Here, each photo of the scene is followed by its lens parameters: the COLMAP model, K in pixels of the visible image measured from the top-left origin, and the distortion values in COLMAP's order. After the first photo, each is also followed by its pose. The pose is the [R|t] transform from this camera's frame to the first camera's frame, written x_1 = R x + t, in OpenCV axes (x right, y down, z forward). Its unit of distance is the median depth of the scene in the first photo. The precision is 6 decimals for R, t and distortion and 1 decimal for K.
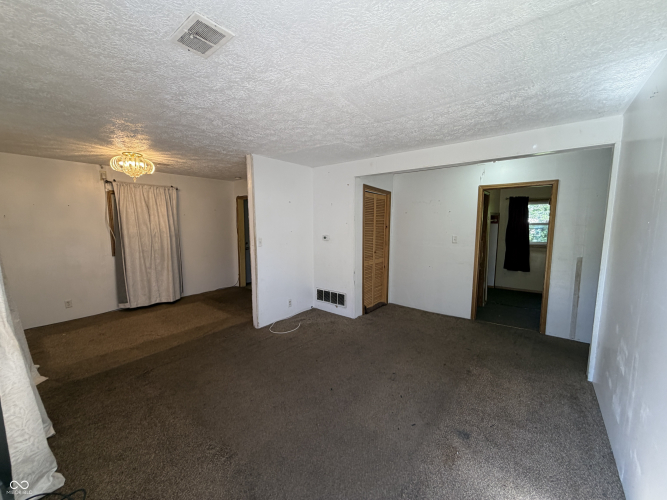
lens RADIAL K [[267.7, 0, 331.5], [0, 267.7, 251.5], [0, 0, 1]] dist [-0.002208, -0.000232]
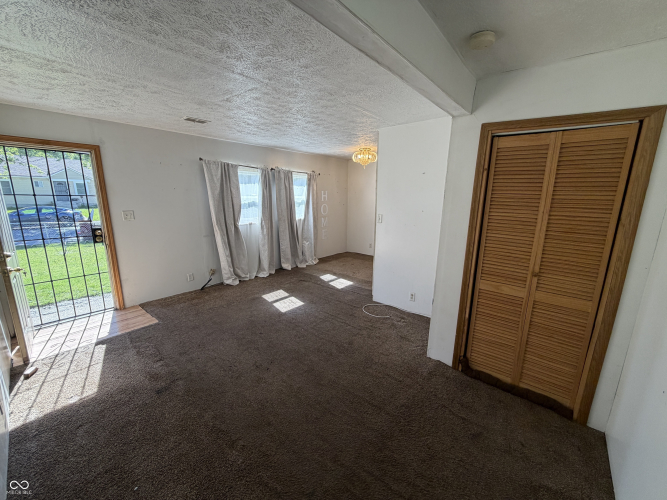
lens RADIAL K [[267.7, 0, 331.5], [0, 267.7, 251.5], [0, 0, 1]] dist [-0.002208, -0.000232]
pose [[-0.031247, 0.210065, -0.977188, 0.587340], [-0.127415, 0.968852, 0.212348, -0.082245], [0.991357, 0.131144, -0.003508, 0.671533]]
